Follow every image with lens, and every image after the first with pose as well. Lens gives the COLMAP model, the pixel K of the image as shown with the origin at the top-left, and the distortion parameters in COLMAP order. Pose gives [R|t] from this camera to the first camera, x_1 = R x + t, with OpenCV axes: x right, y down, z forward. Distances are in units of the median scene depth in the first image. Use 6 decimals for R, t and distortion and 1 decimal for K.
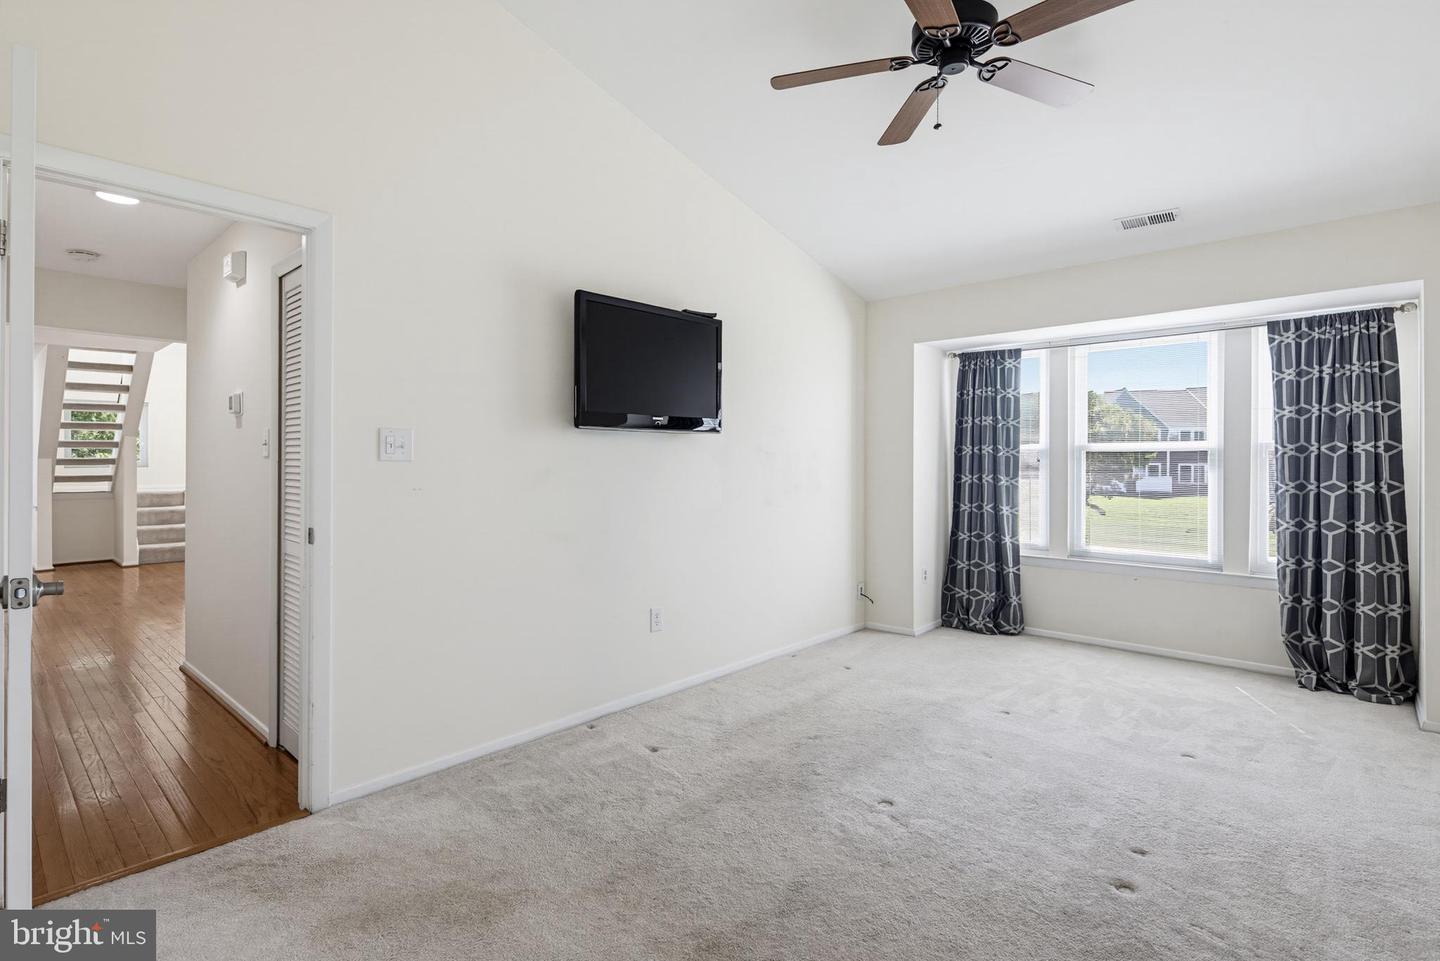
lens RADIAL K [[698.4, 0, 718.8], [0, 698.4, 463.7], [0, 0, 1]] dist [0.000959, -0.000256]
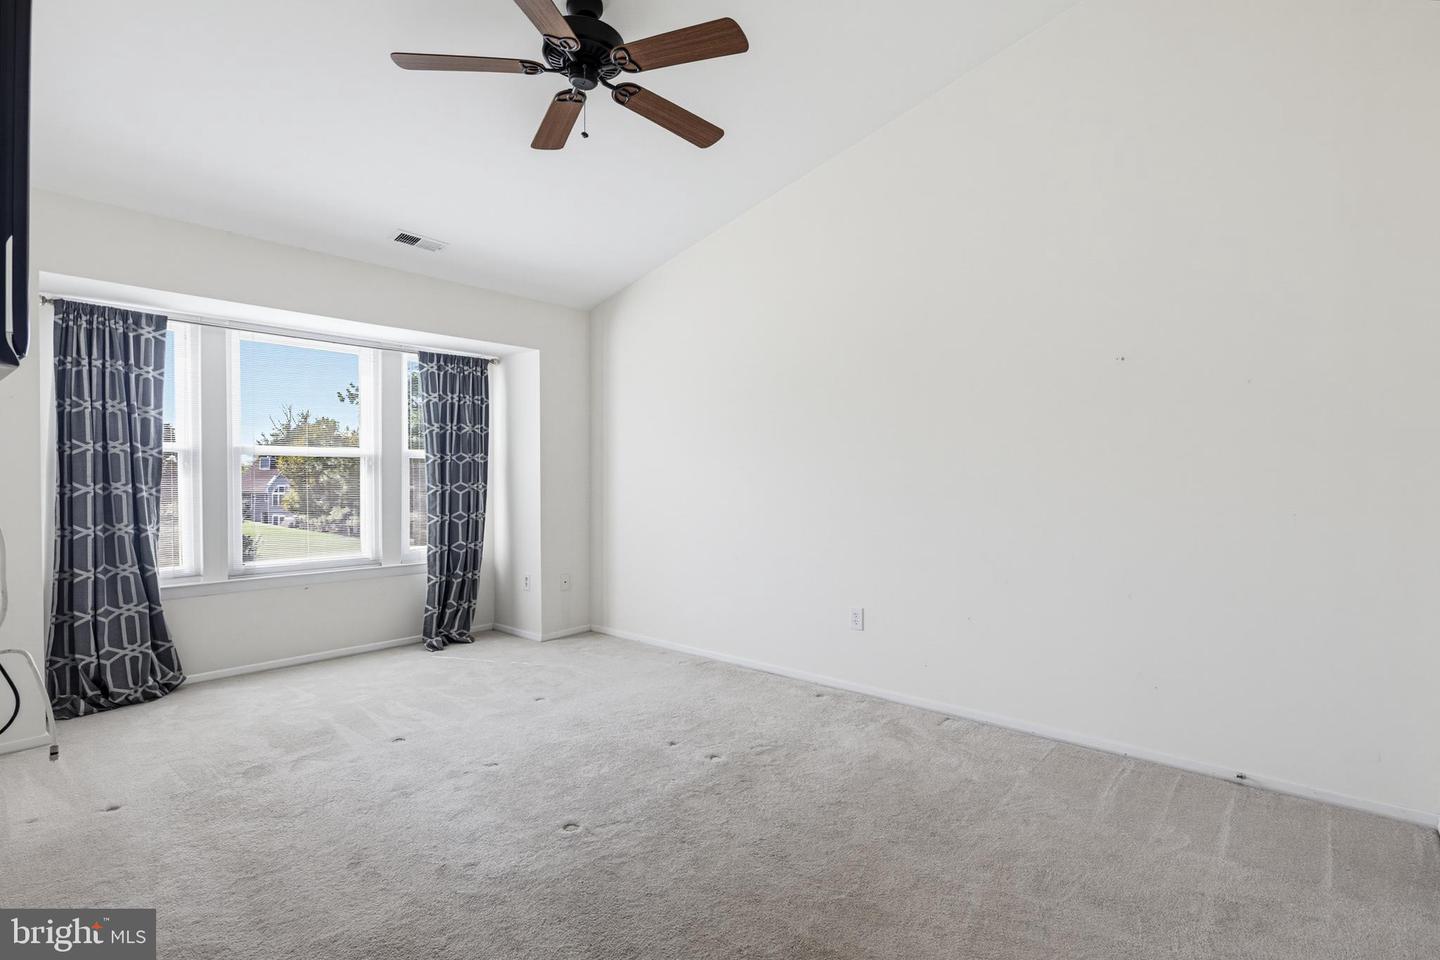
lens RADIAL K [[715.4, 0, 720.0], [0, 715.4, 480.0], [0, 0, 1]] dist [0.001913, 0.000191]
pose [[-0.038898, -0.011725, 0.999174, -0.456131], [-0.004107, 0.999925, 0.011574, 0.002195], [-0.999235, -0.003654, -0.038944, 0.519344]]
